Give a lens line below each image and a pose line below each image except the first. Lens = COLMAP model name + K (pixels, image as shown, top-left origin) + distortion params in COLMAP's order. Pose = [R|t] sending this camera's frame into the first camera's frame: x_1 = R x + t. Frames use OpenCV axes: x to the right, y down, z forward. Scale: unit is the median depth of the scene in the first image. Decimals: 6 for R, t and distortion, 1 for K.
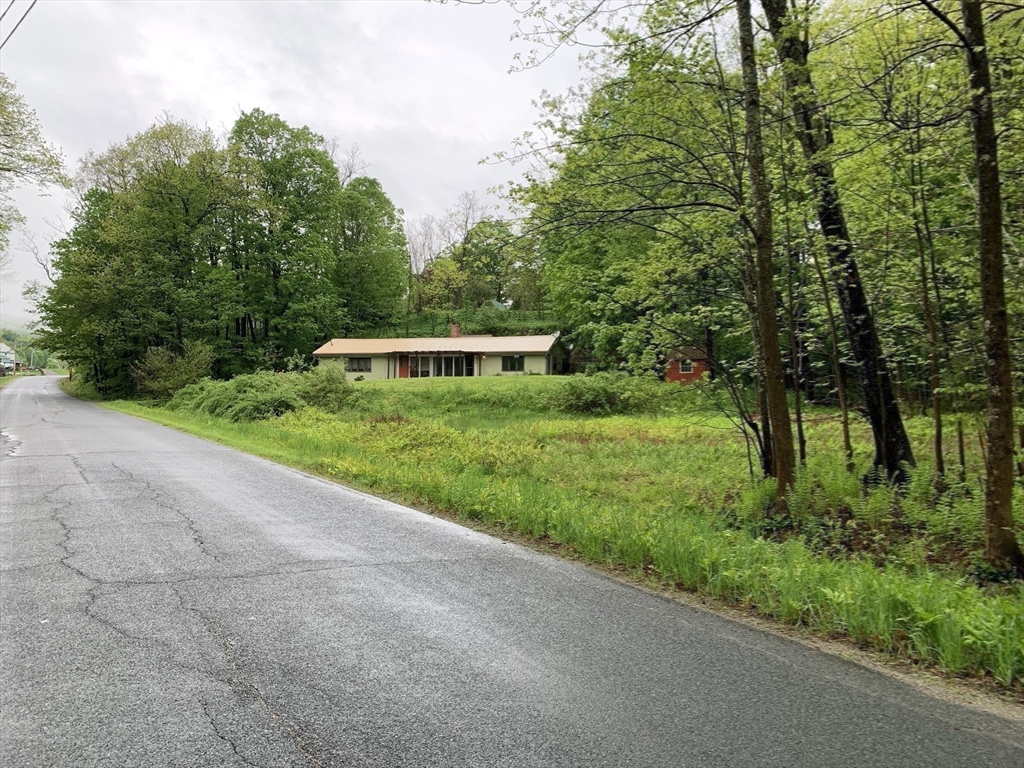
lens RADIAL K [[785.5, 0, 511.7], [0, 785.5, 384.3], [0, 0, 1]] dist [0.045718, -0.043235]
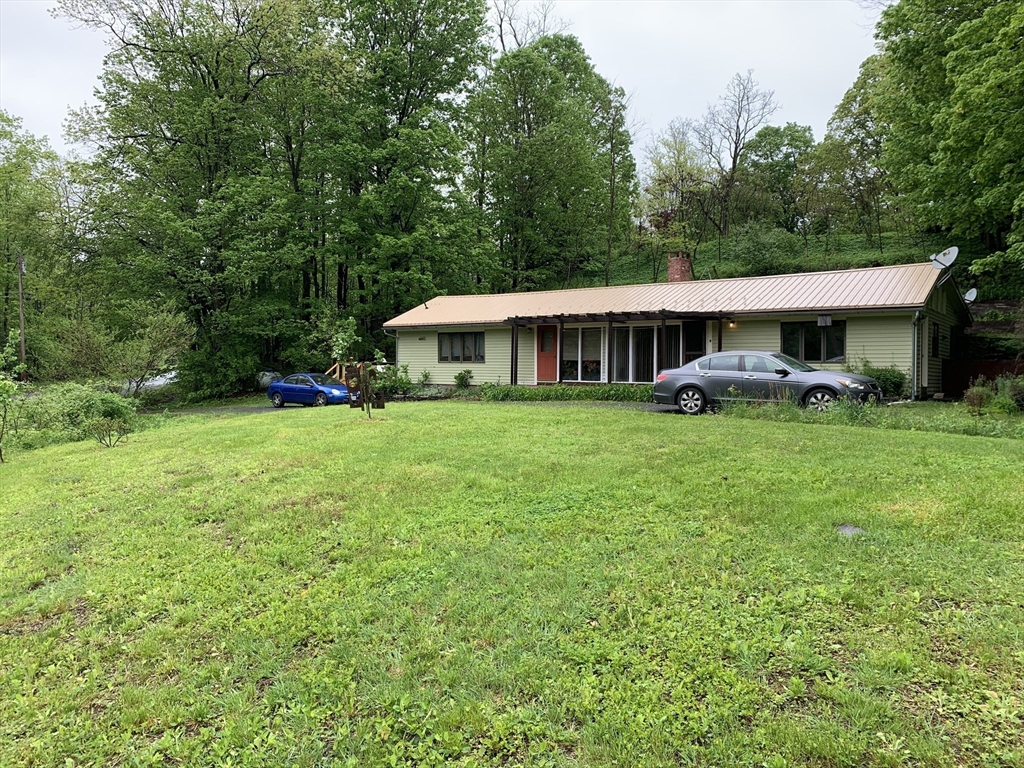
lens RADIAL K [[785.5, 0, 511.5], [0, 785.5, 380.7], [0, 0, 1]] dist [0.045718, -0.043235]
pose [[0.935759, 0.004689, -0.352608, -0.000564], [0.006688, 0.999496, 0.031042, -0.019402], [0.352576, -0.031406, 0.935256, 0.567889]]
